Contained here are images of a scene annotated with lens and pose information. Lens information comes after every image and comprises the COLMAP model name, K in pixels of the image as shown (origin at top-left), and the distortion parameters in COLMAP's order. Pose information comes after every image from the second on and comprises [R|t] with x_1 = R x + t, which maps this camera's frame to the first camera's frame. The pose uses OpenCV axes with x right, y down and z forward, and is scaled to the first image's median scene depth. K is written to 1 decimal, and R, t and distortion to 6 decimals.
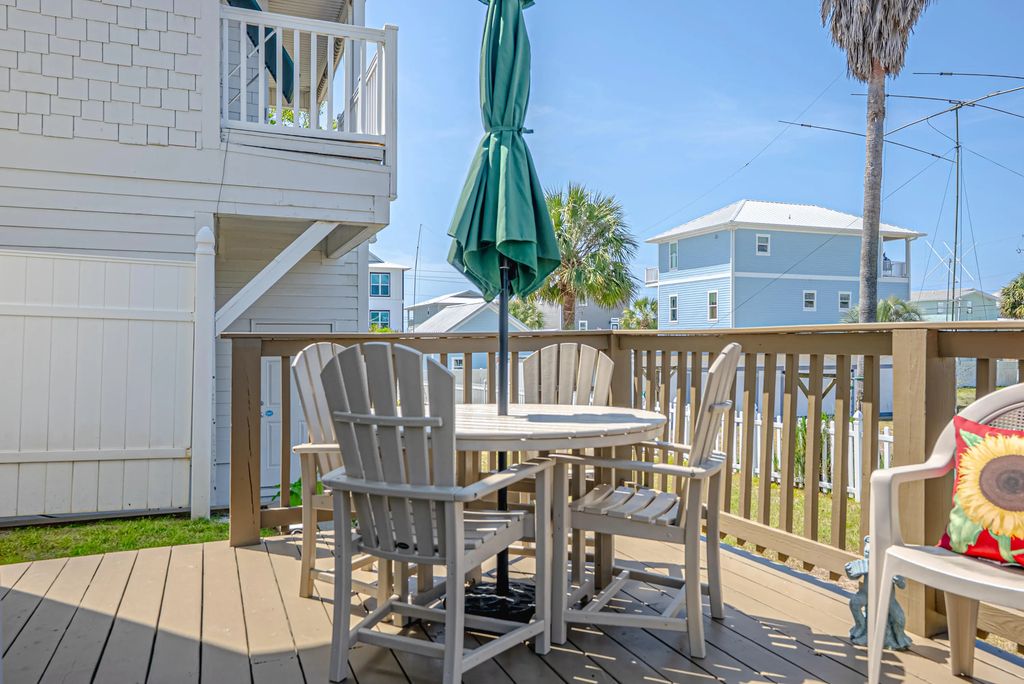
lens RADIAL K [[794.2, 0, 512.0], [0, 794.2, 342.0], [0, 0, 1]] dist [-0.009169, -0.003747]
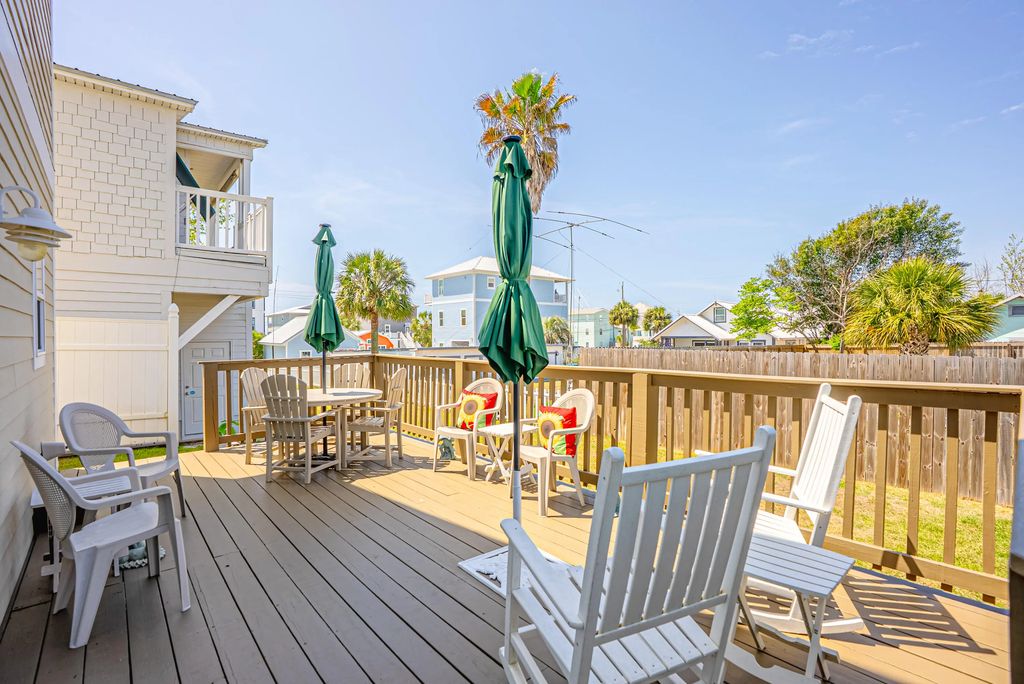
lens RADIAL K [[489.3, 0, 512.0], [0, 489.3, 342.0], [0, 0, 1]] dist [-0.040042, 0.000896]
pose [[0.943760, -0.008821, 0.330514, 0.042562], [0.005359, 0.999921, 0.011383, -0.095588], [-0.330589, -0.008972, 0.943732, -0.759050]]
